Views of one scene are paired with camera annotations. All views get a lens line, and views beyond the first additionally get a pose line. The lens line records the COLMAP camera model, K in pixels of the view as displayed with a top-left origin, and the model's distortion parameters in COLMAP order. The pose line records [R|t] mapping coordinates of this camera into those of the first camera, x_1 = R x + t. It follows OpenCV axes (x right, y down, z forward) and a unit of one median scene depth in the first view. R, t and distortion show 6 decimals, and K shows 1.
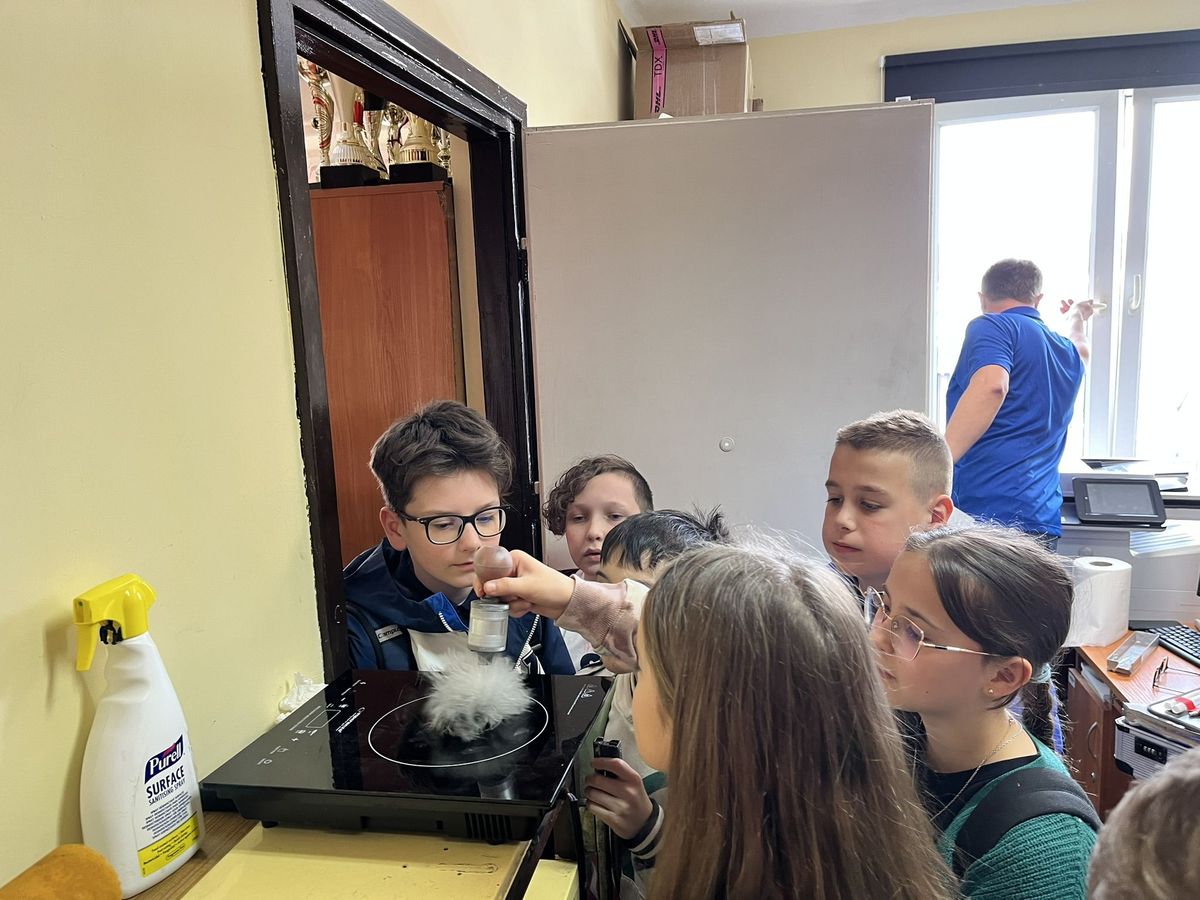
lens RADIAL K [[902.6, 0, 601.0], [0, 902.6, 453.6], [0, 0, 1]] dist [0.070885, -0.093615]
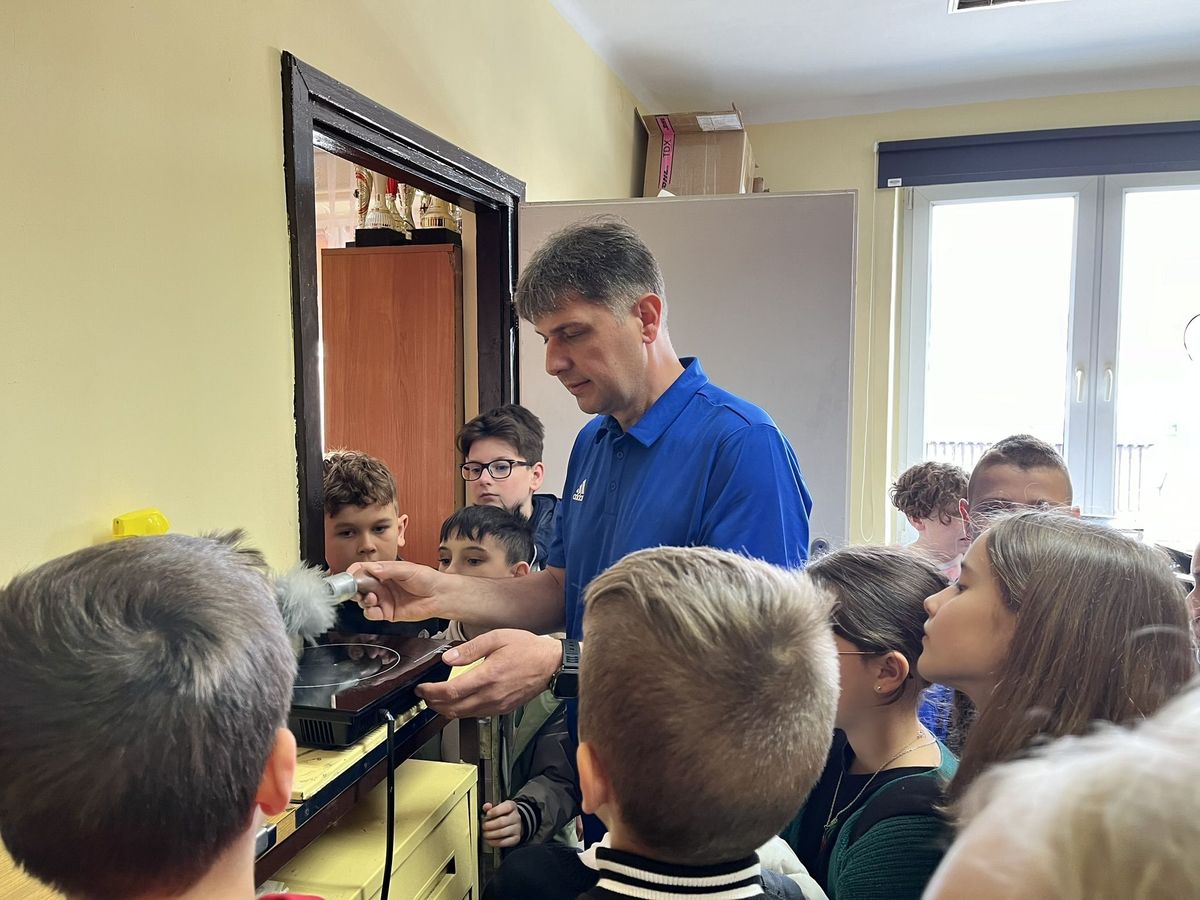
lens RADIAL K [[902.6, 0, 599.0], [0, 902.6, 452.0], [0, 0, 1]] dist [0.070885, -0.093615]
pose [[0.995916, 0.046884, -0.077152, 0.147124], [-0.051603, 0.996842, -0.060352, 0.045793], [0.074079, 0.064087, 0.995191, -0.197408]]
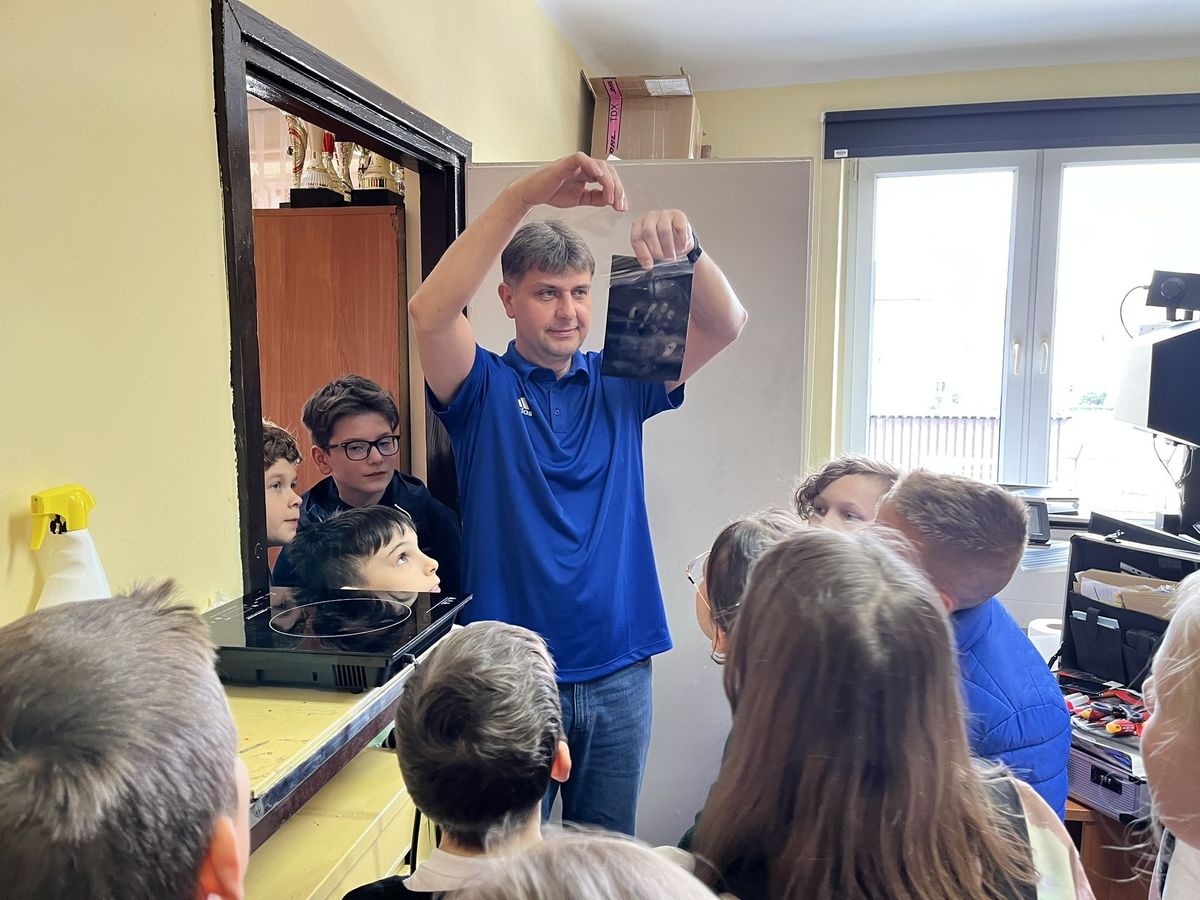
lens RADIAL K [[902.6, 0, 606.3], [0, 902.6, 452.9], [0, 0, 1]] dist [0.070885, -0.093615]
pose [[0.999120, 0.041931, 0.000849, 0.122246], [-0.041873, 0.998477, -0.035927, 0.049925], [-0.002354, 0.035860, 0.999354, -0.161632]]
